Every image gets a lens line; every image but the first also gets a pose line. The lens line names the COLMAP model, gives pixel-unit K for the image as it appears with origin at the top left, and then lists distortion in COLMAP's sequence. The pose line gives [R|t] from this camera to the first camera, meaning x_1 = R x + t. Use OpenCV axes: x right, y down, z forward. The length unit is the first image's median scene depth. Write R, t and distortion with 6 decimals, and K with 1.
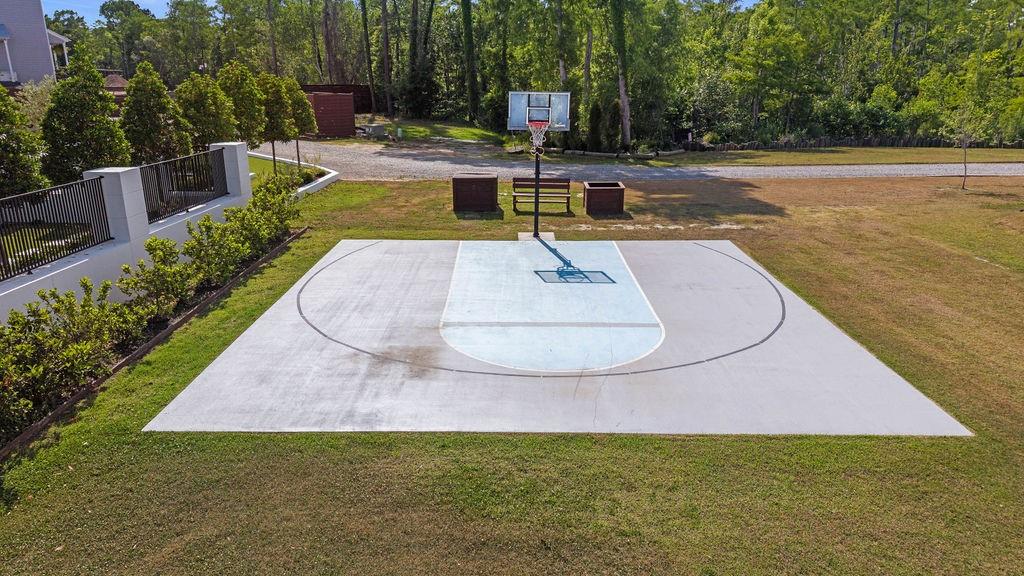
lens RADIAL K [[673.3, 0, 512.0], [0, 673.3, 288.0], [0, 0, 1]] dist [0.004612, 0.000570]
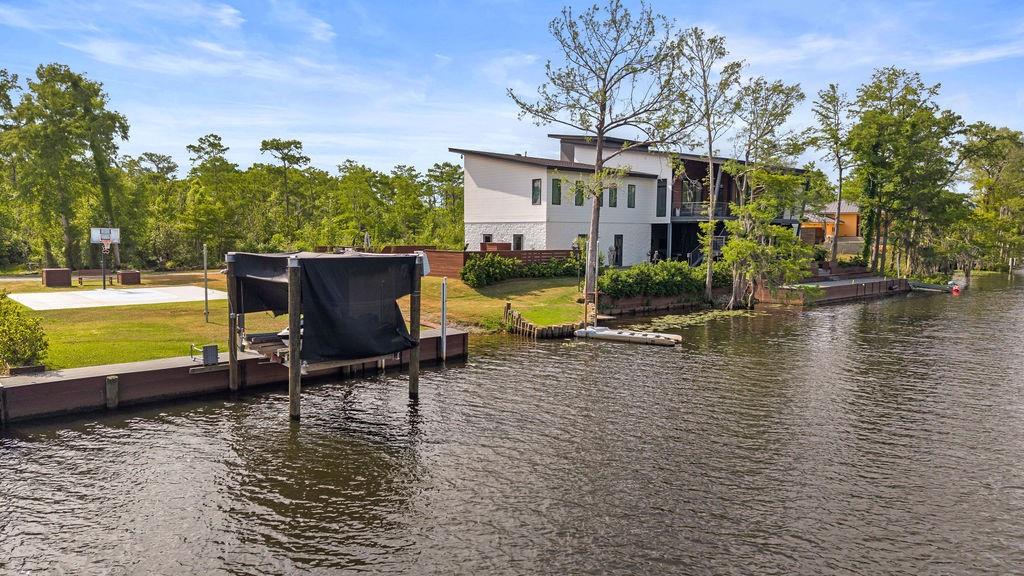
lens RADIAL K [[673.3, 0, 512.0], [0, 673.3, 288.0], [0, 0, 1]] dist [0.004612, 0.000570]
pose [[0.717886, -0.047927, 0.694509, -0.206376], [0.199907, 0.969803, -0.139711, 0.188887], [-0.666841, 0.239134, 0.705789, -0.563184]]
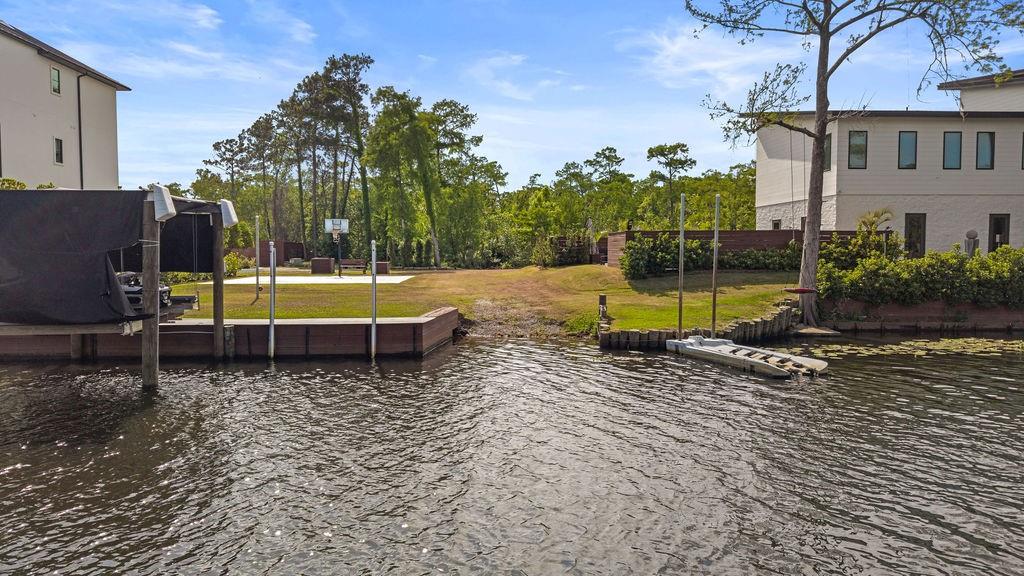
lens RADIAL K [[673.3, 0, 512.0], [0, 673.3, 288.0], [0, 0, 1]] dist [0.004612, 0.000570]
pose [[0.997511, -0.003521, 0.070420, 0.179954], [0.021116, 0.967828, -0.250725, 0.218637], [-0.067272, 0.251588, 0.965494, -0.519504]]
